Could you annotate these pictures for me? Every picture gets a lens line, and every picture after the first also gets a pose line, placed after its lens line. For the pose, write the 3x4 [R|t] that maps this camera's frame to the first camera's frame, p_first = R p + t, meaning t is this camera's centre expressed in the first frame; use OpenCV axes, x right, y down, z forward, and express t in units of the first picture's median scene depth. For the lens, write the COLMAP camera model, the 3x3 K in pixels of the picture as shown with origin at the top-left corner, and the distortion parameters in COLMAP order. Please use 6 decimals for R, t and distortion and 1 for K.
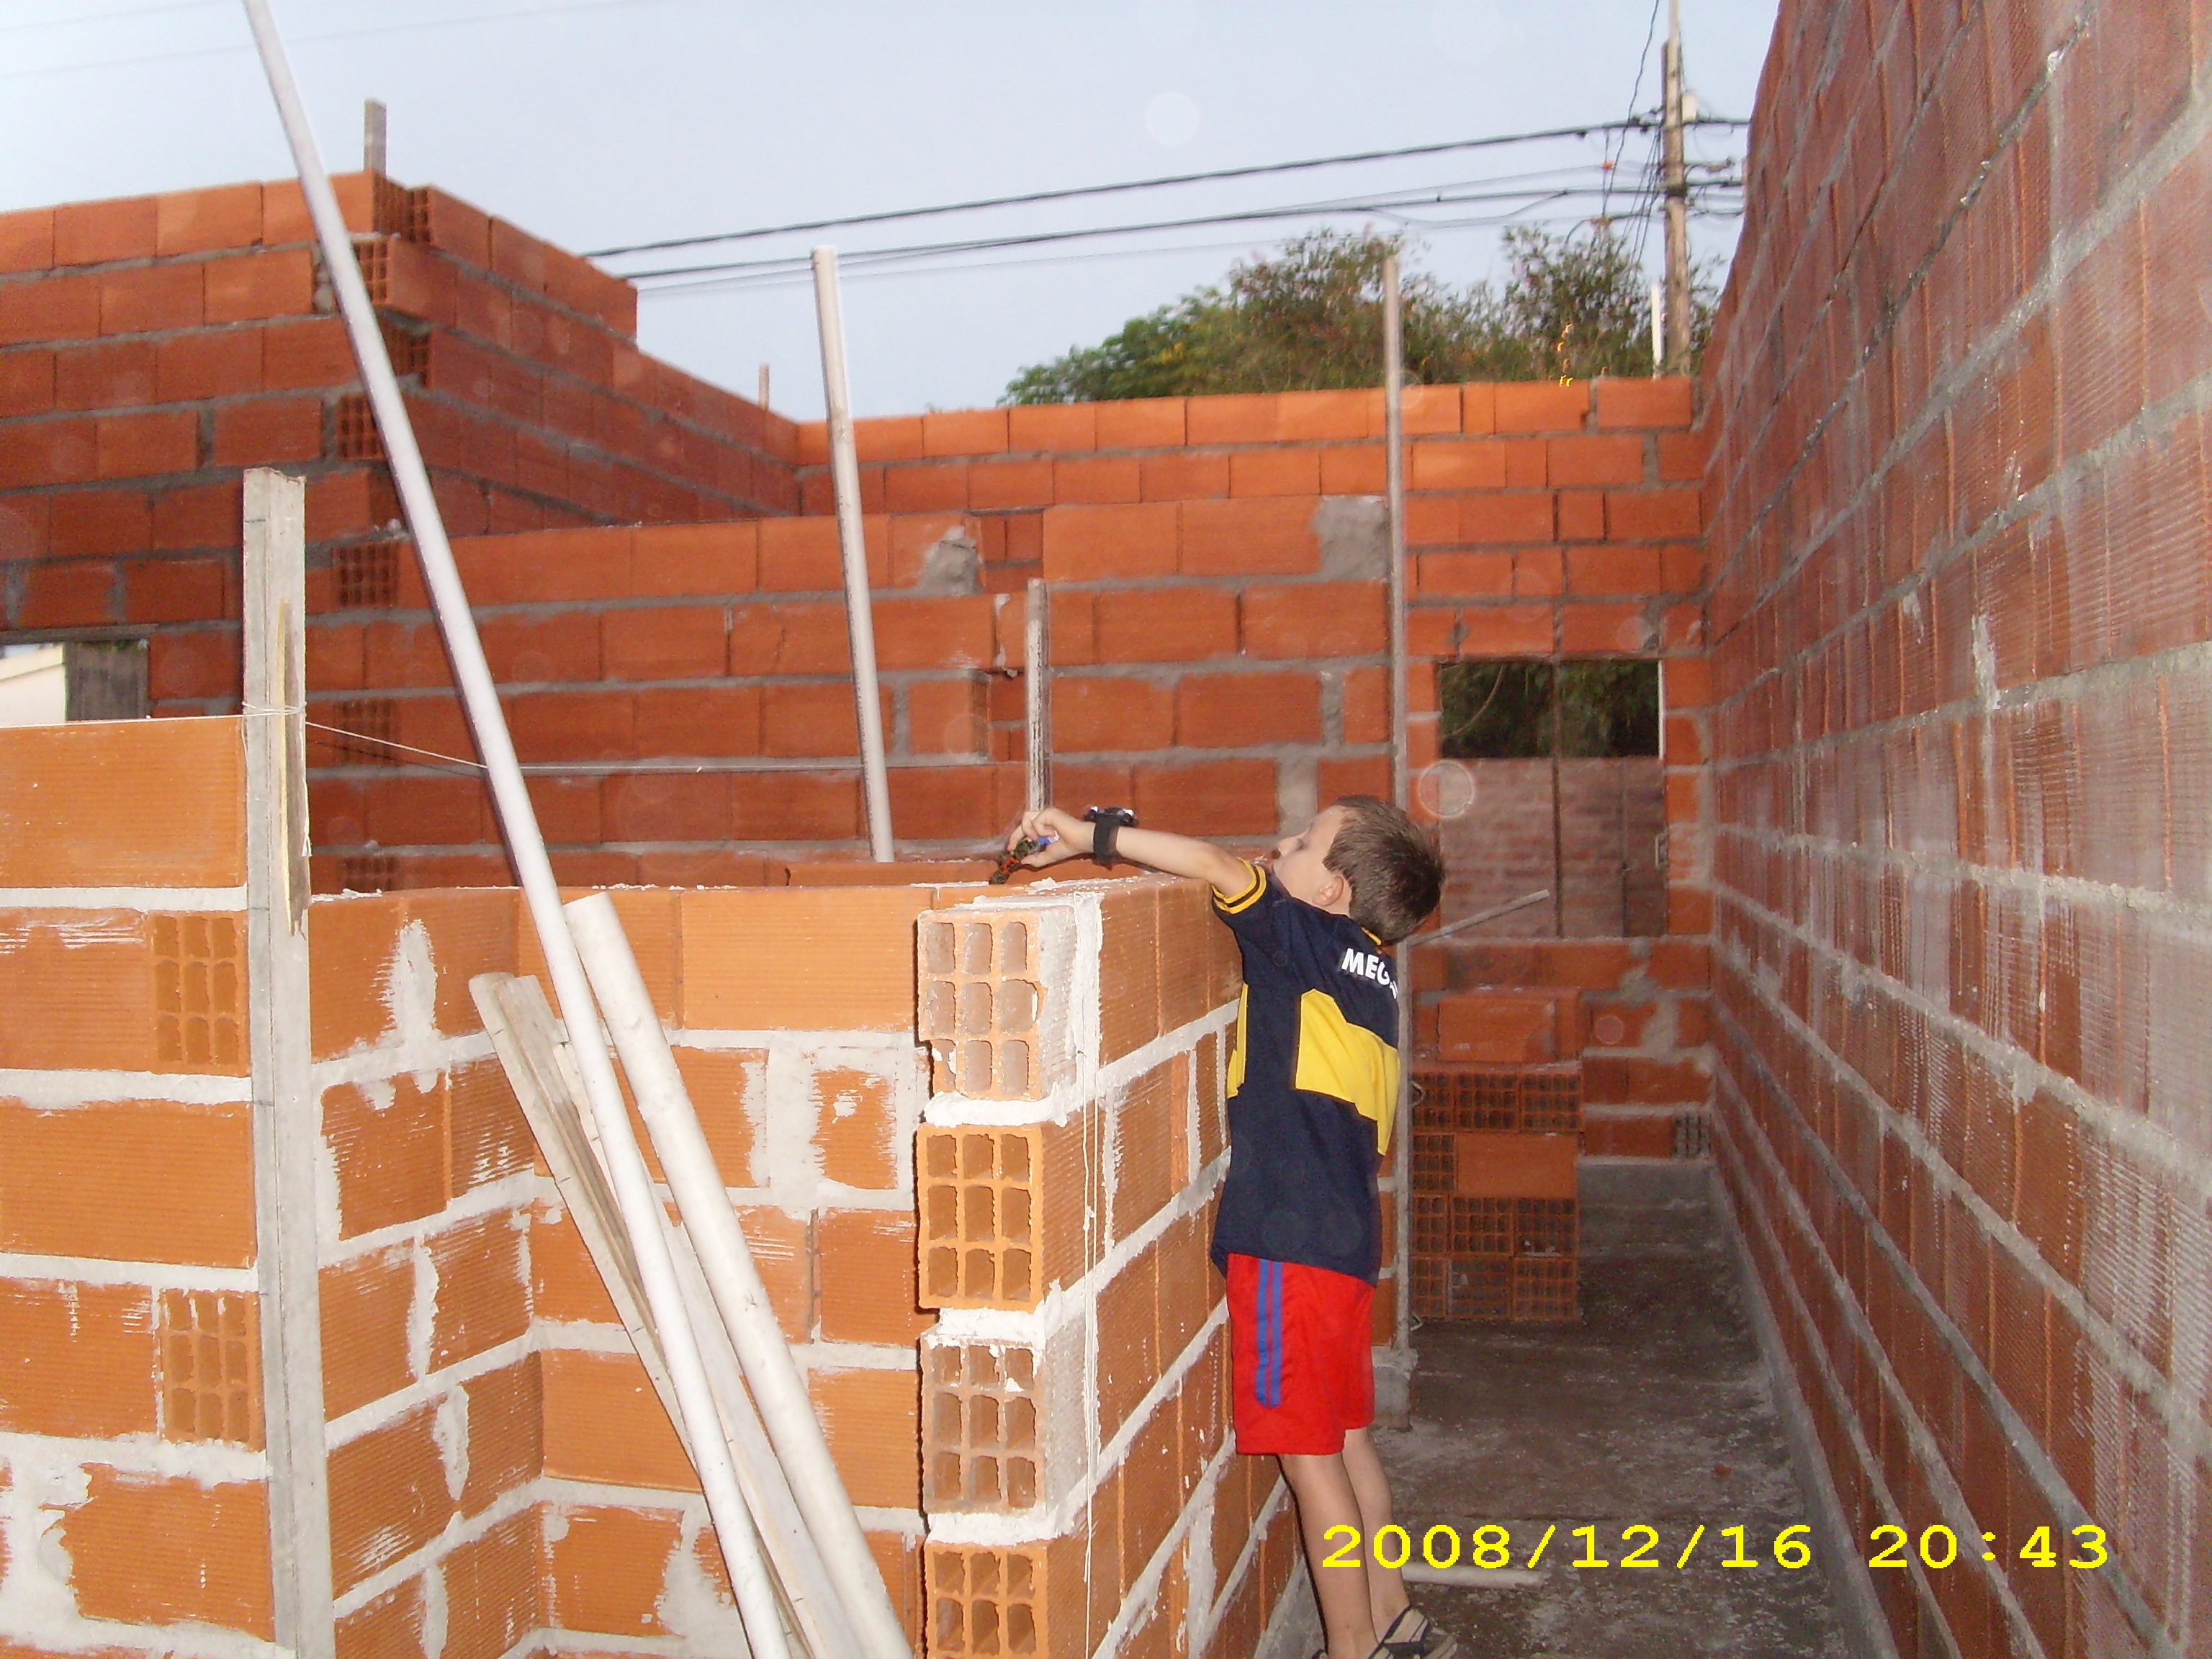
lens RADIAL K [[2292.9, 0, 1062.5], [0, 2292.9, 834.8], [0, 0, 1]] dist [-0.181153, 0.121390]
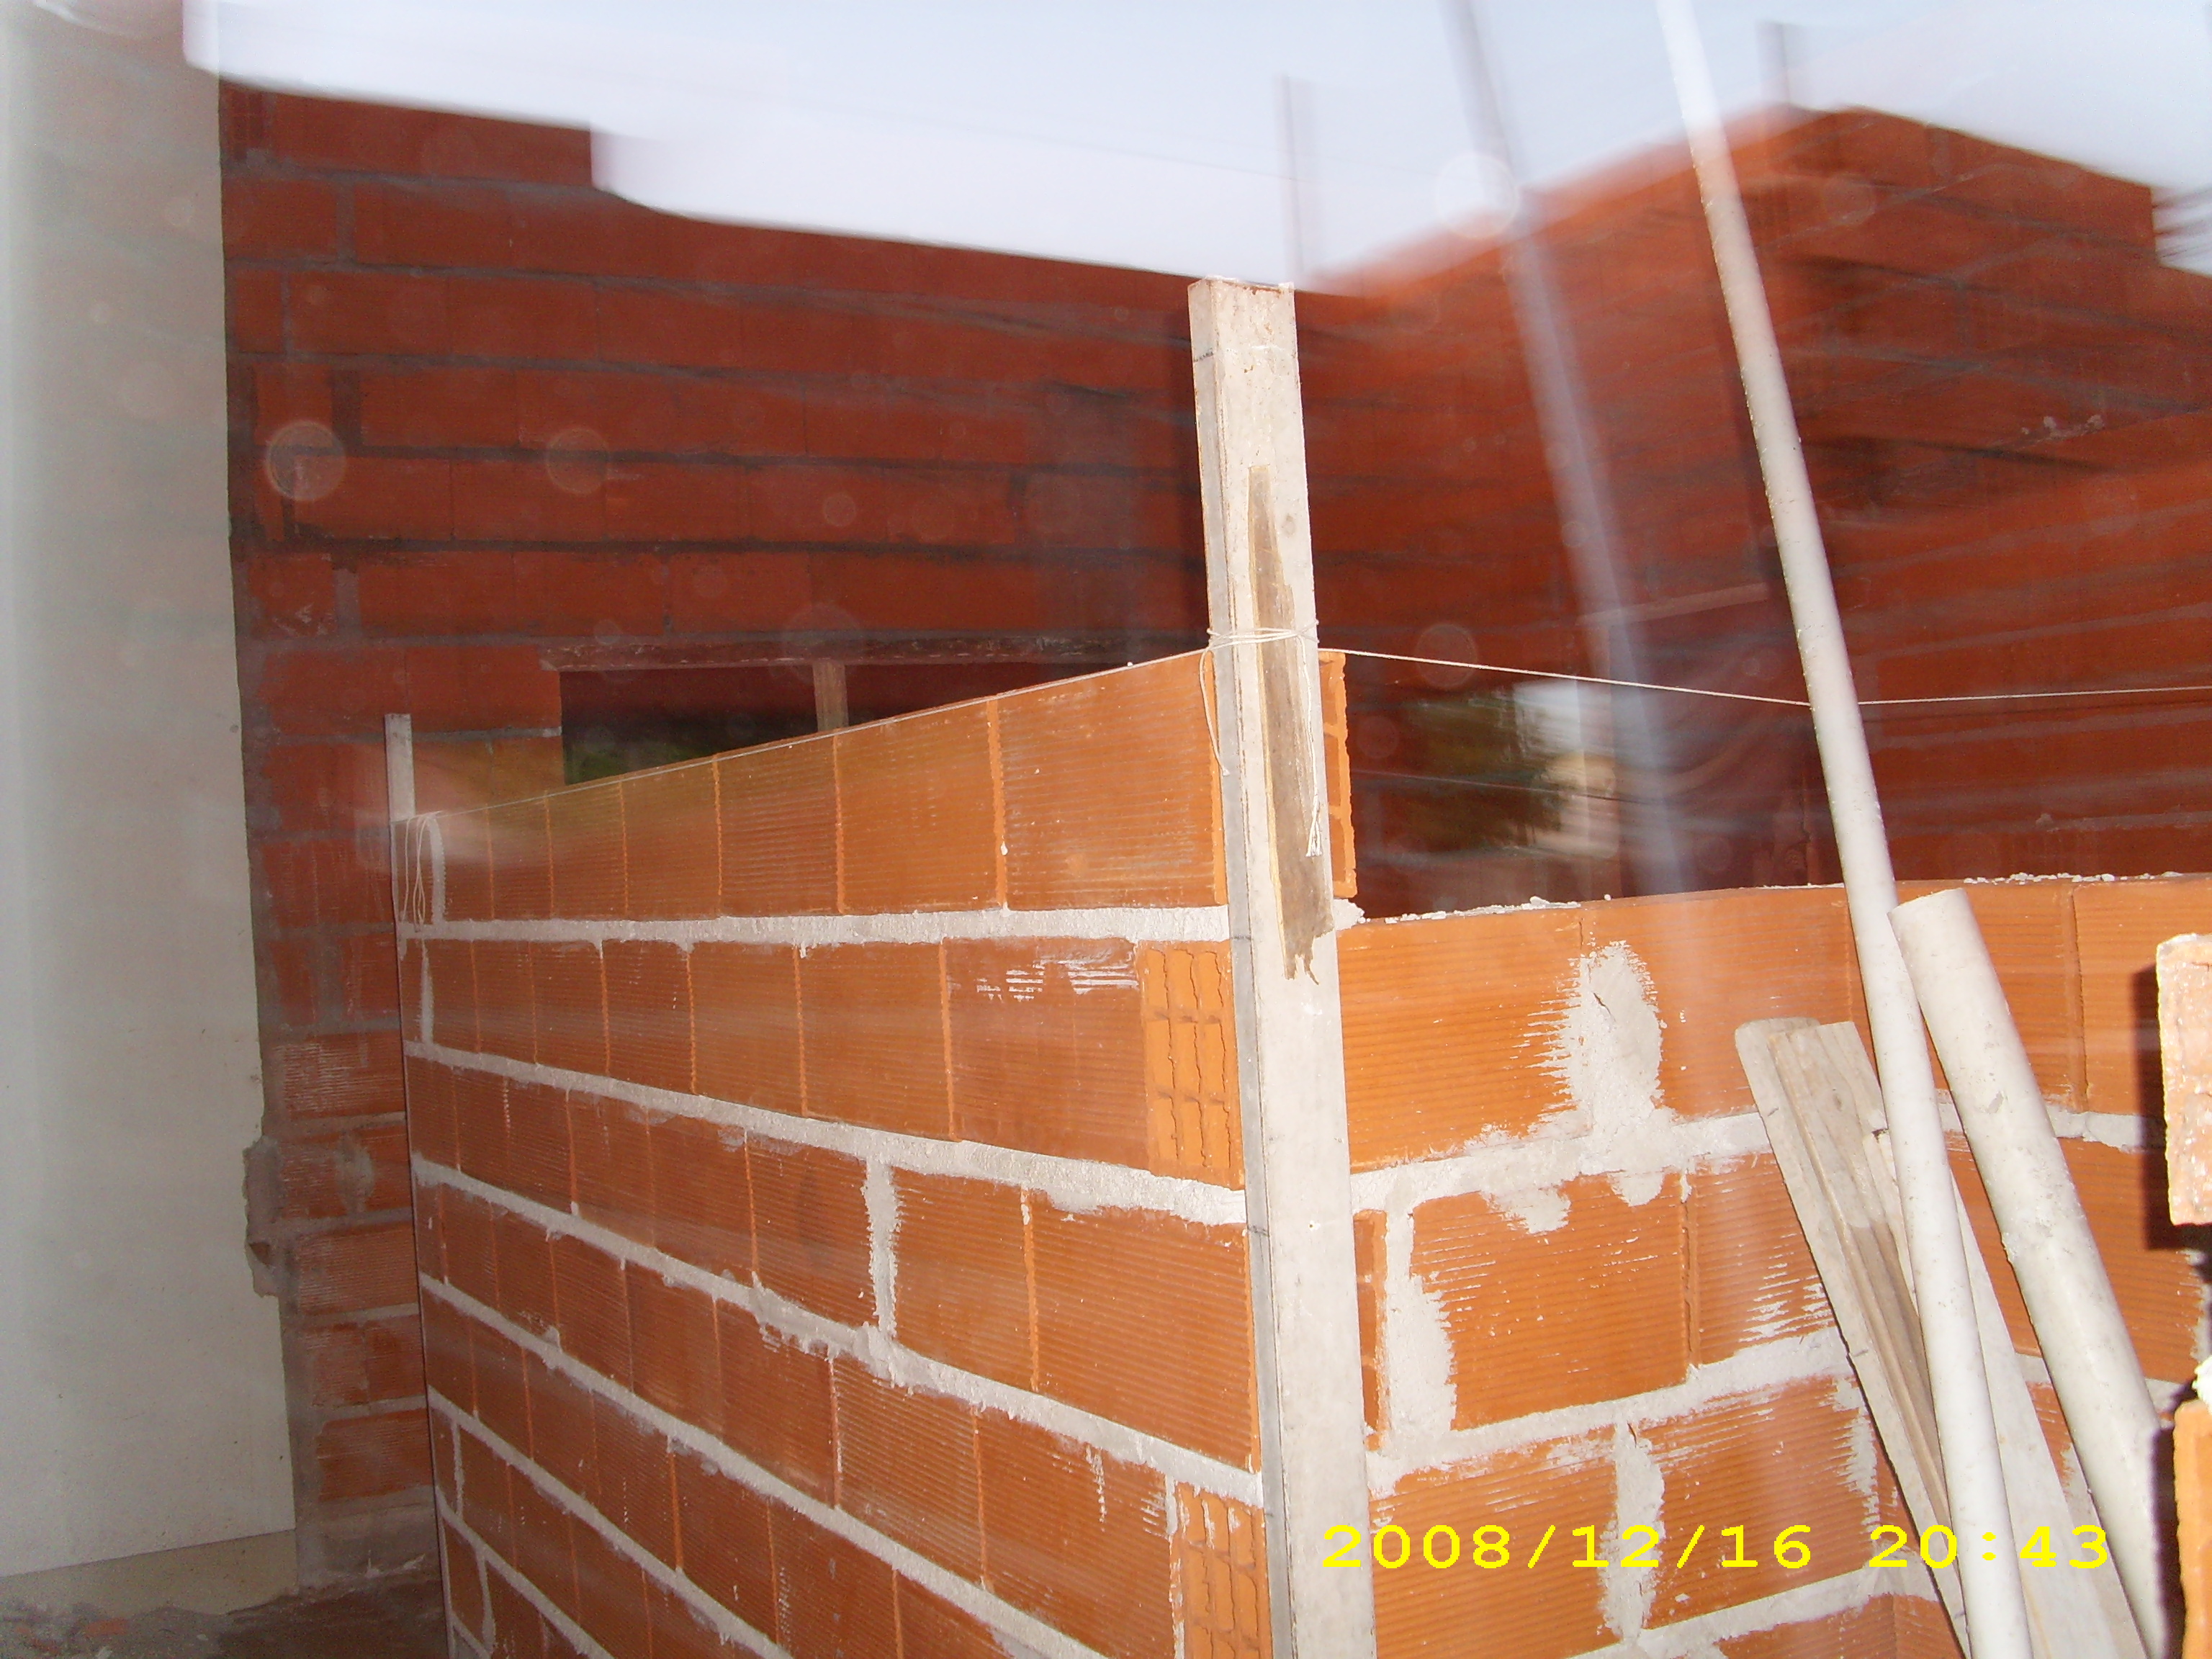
lens RADIAL K [[2292.9, 0, 1062.5], [0, 2292.9, 834.8], [0, 0, 1]] dist [-0.181153, 0.121390]
pose [[0.678175, -0.038106, -0.733912, 0.091139], [0.044856, 0.998939, -0.010417, 0.006436], [0.733531, -0.025856, 0.679164, 0.446027]]
